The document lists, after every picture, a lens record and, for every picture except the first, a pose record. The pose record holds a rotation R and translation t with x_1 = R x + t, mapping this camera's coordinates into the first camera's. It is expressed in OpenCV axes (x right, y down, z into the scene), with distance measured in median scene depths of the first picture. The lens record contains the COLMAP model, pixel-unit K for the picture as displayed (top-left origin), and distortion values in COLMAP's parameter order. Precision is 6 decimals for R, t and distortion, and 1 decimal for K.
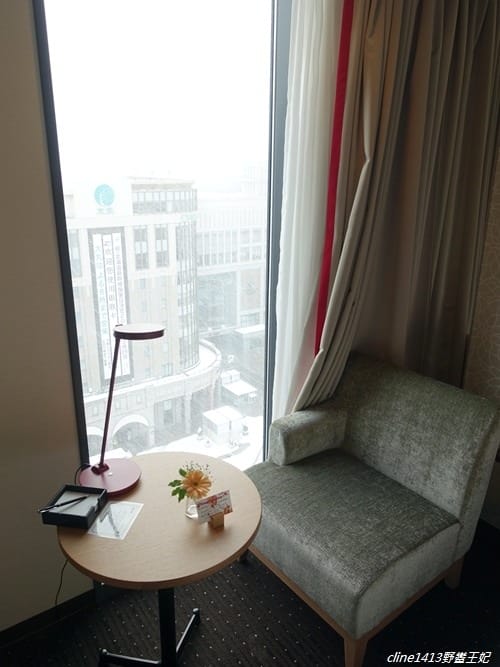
lens RADIAL K [[517.6, 0, 250.0], [0, 517.6, 333.5], [0, 0, 1]] dist [0.003969, -0.001327]
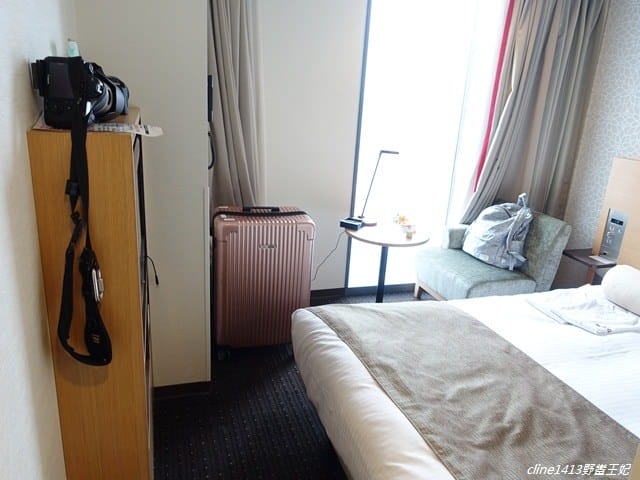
lens RADIAL K [[496.7, 0, 320.0], [0, 496.7, 240.0], [0, 0, 1]] dist [0.003969, -0.001327]
pose [[0.951262, 0.134501, -0.277507, 0.157306], [-0.140958, 0.990010, -0.003353, 0.386030], [0.274283, 0.042306, 0.960718, -1.137220]]
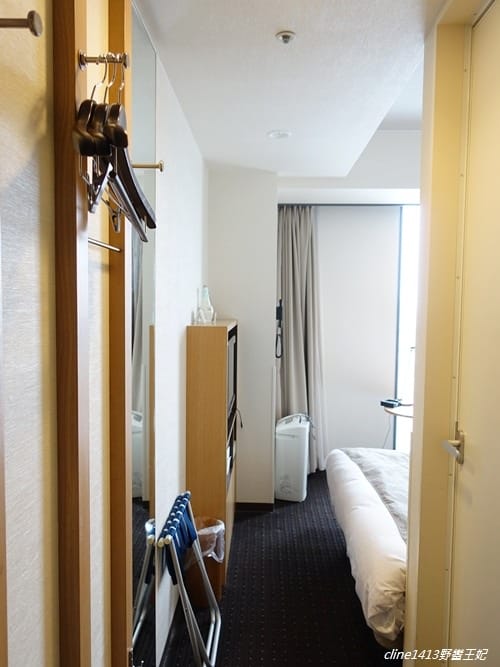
lens RADIAL K [[517.6, 0, 250.0], [0, 517.6, 333.5], [0, 0, 1]] dist [0.003969, -0.001327]
pose [[0.797684, 0.033127, -0.602165, 0.750767], [-0.188650, 0.962087, -0.196977, 0.618057], [0.572810, 0.270724, 0.773691, -1.780952]]
